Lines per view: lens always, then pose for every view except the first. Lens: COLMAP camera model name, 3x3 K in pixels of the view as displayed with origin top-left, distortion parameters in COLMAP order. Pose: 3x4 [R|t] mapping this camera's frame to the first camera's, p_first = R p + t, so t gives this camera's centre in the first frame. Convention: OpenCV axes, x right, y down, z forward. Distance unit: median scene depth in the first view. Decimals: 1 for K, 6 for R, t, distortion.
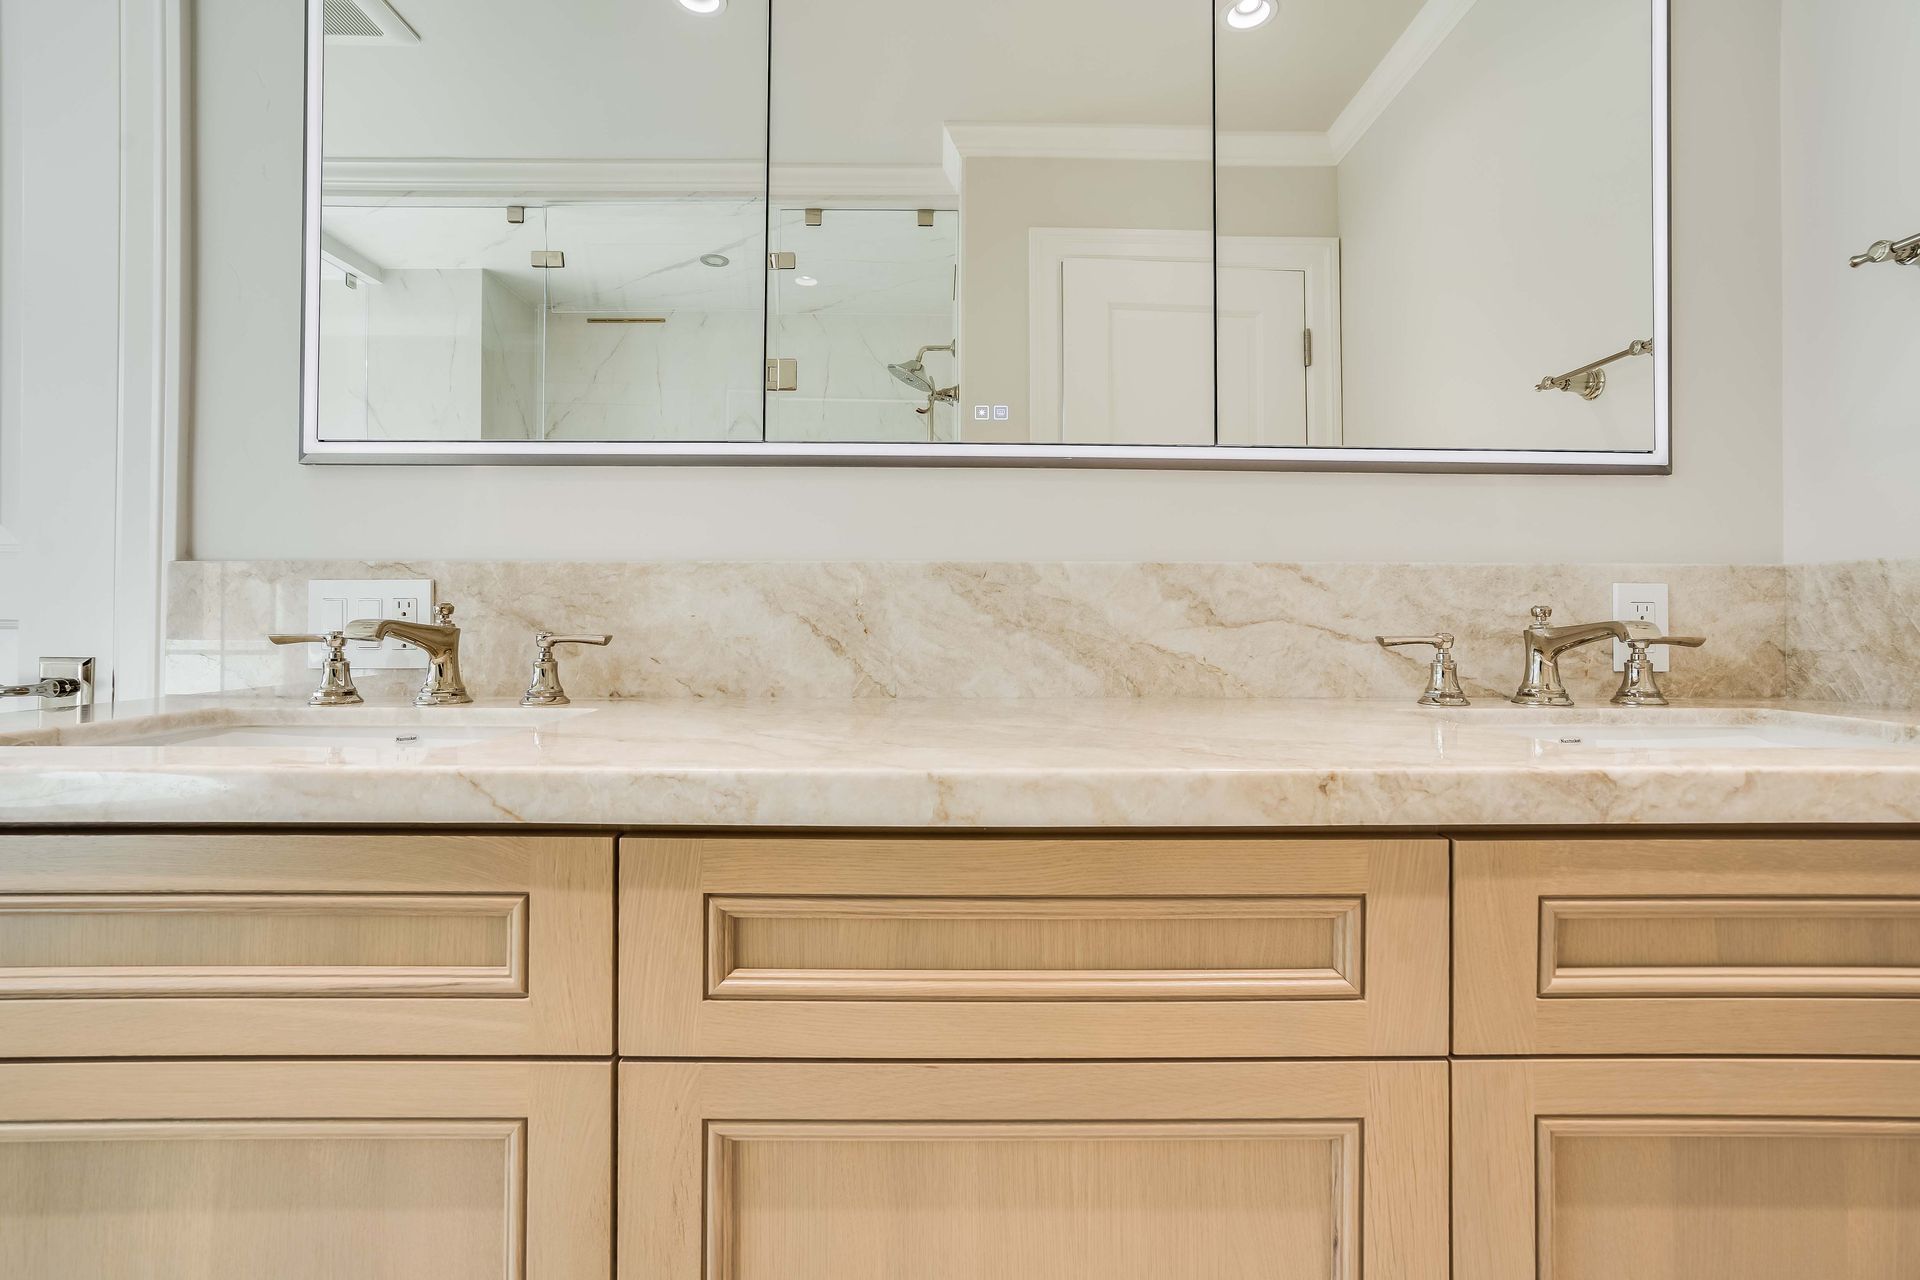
lens RADIAL K [[900.0, 0, 933.1], [0, 900.0, 605.3], [0, 0, 1]] dist [-0.013642, 0.008519]
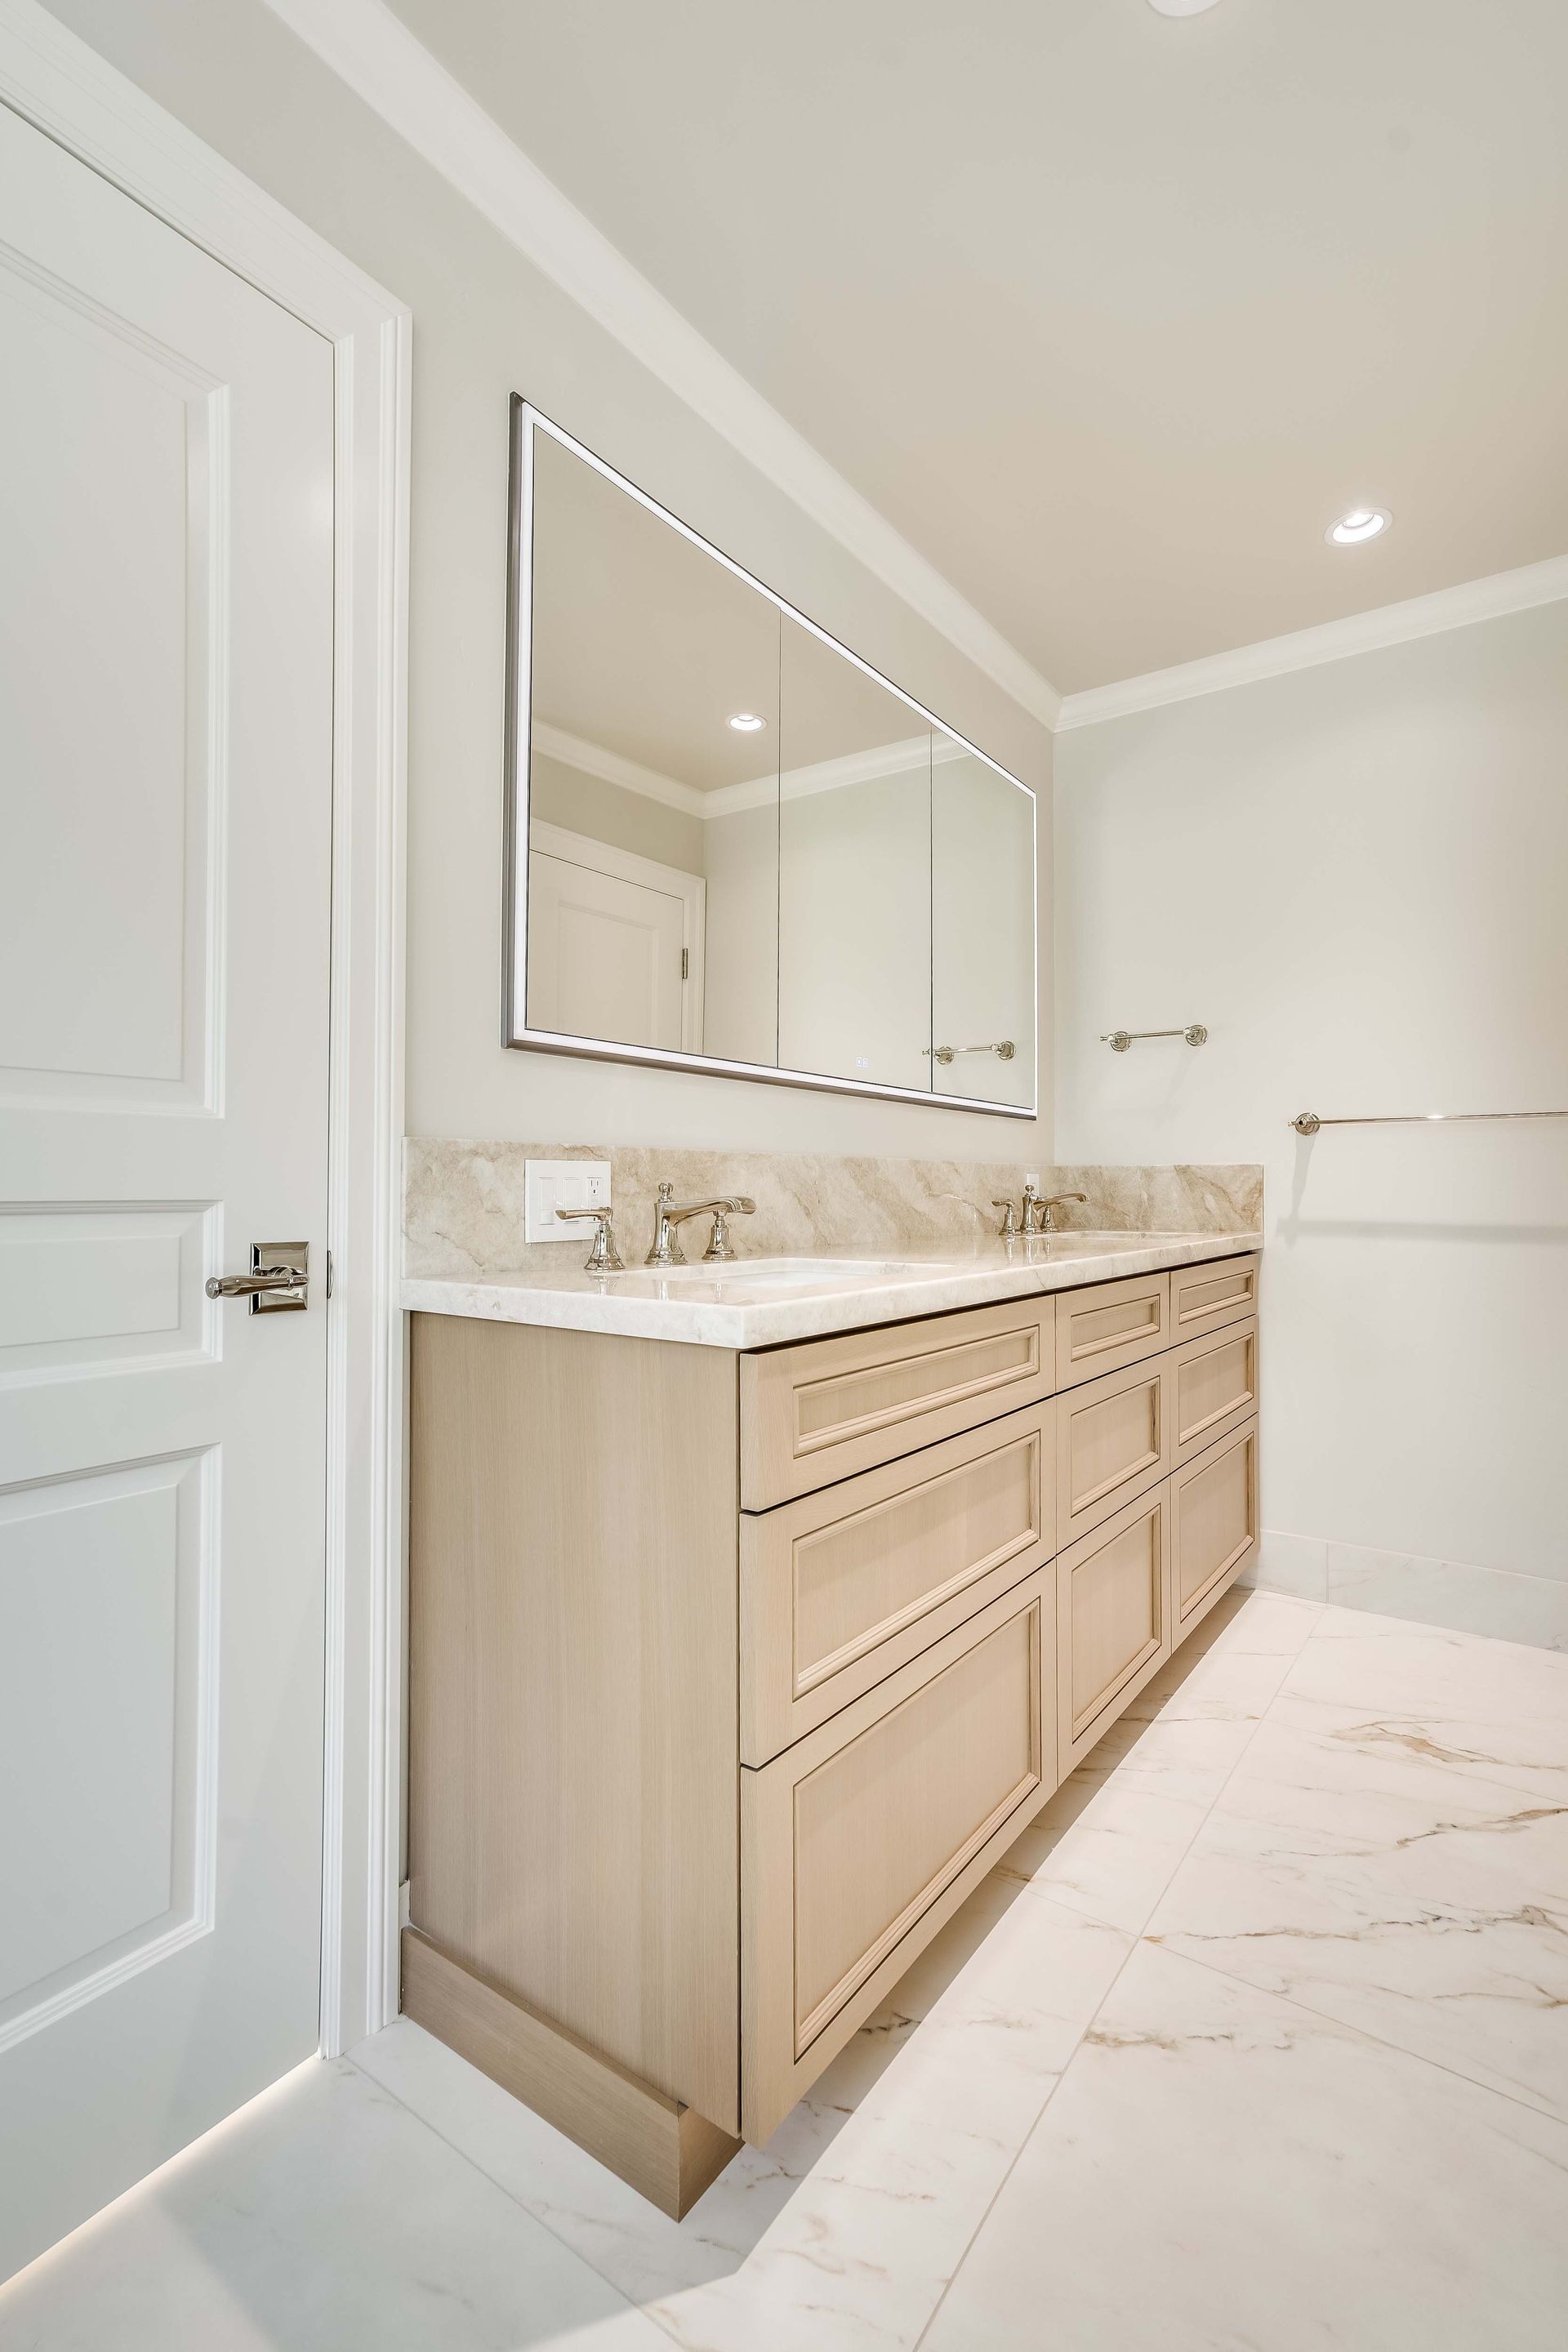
lens RADIAL K [[1102.5, 0, 763.9], [0, 1102.5, 1183.0], [0, 0, 1]] dist [-0.013642, 0.008519]
pose [[0.594864, 0.002598, 0.803822, -1.591354], [-0.003976, 0.999992, -0.000289, -0.001495], [-0.803817, -0.003024, 0.594869, -0.009048]]
